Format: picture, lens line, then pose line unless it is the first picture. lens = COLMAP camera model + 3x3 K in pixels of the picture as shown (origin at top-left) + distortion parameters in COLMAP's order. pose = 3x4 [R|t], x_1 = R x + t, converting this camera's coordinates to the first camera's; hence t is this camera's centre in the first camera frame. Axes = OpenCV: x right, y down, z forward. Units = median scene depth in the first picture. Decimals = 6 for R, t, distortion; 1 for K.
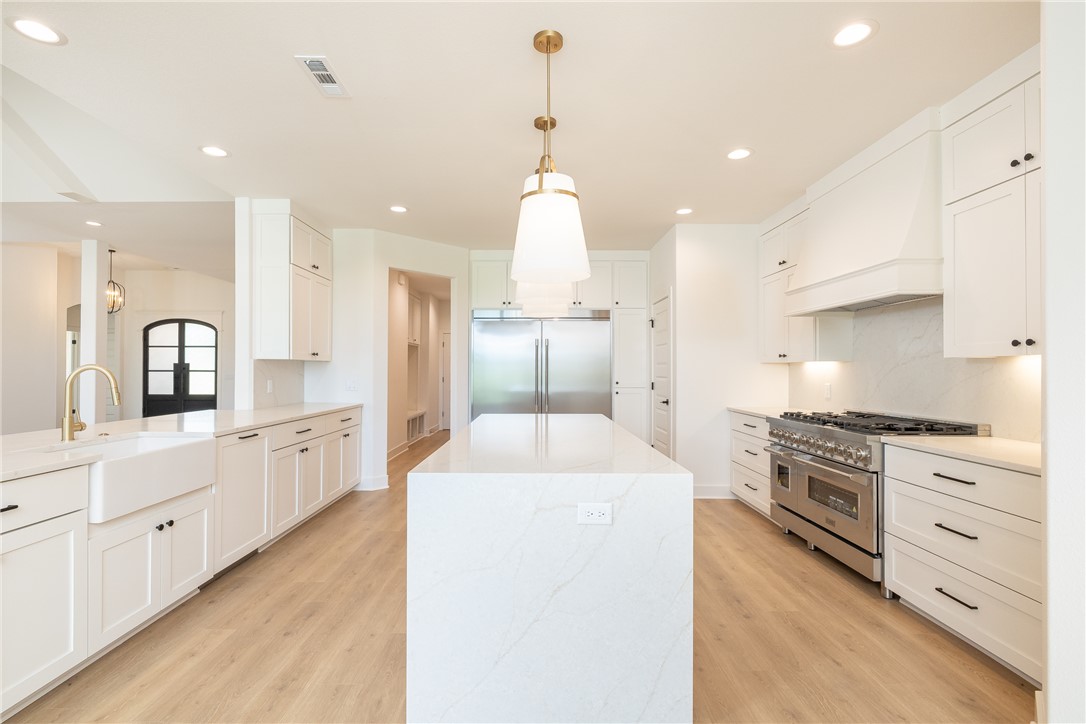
lens RADIAL K [[505.7, 0, 522.8], [0, 505.7, 367.3], [0, 0, 1]] dist [-0.013579, 0.000050]
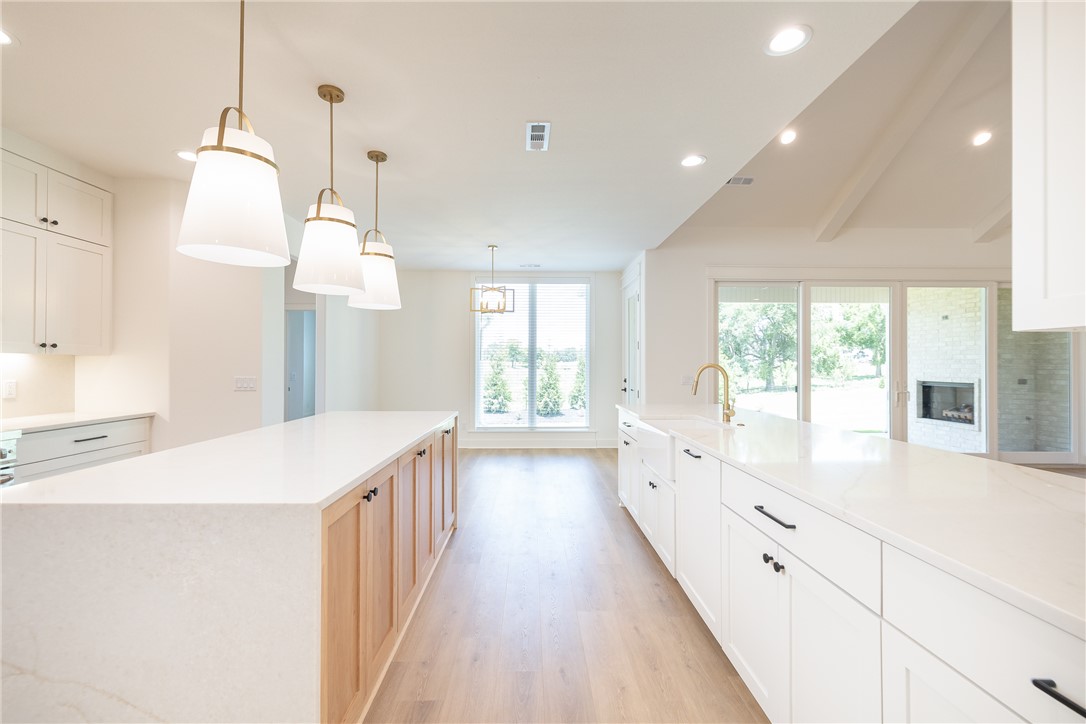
lens RADIAL K [[458.5, 0, 541.6], [0, 458.5, 358.3], [0, 0, 1]] dist [0.001678, -0.000196]
pose [[-0.998823, -0.009525, -0.047567, -0.256702], [-0.008726, 0.999818, -0.016992, 0.000041], [0.047721, -0.016557, -0.998723, 1.586120]]
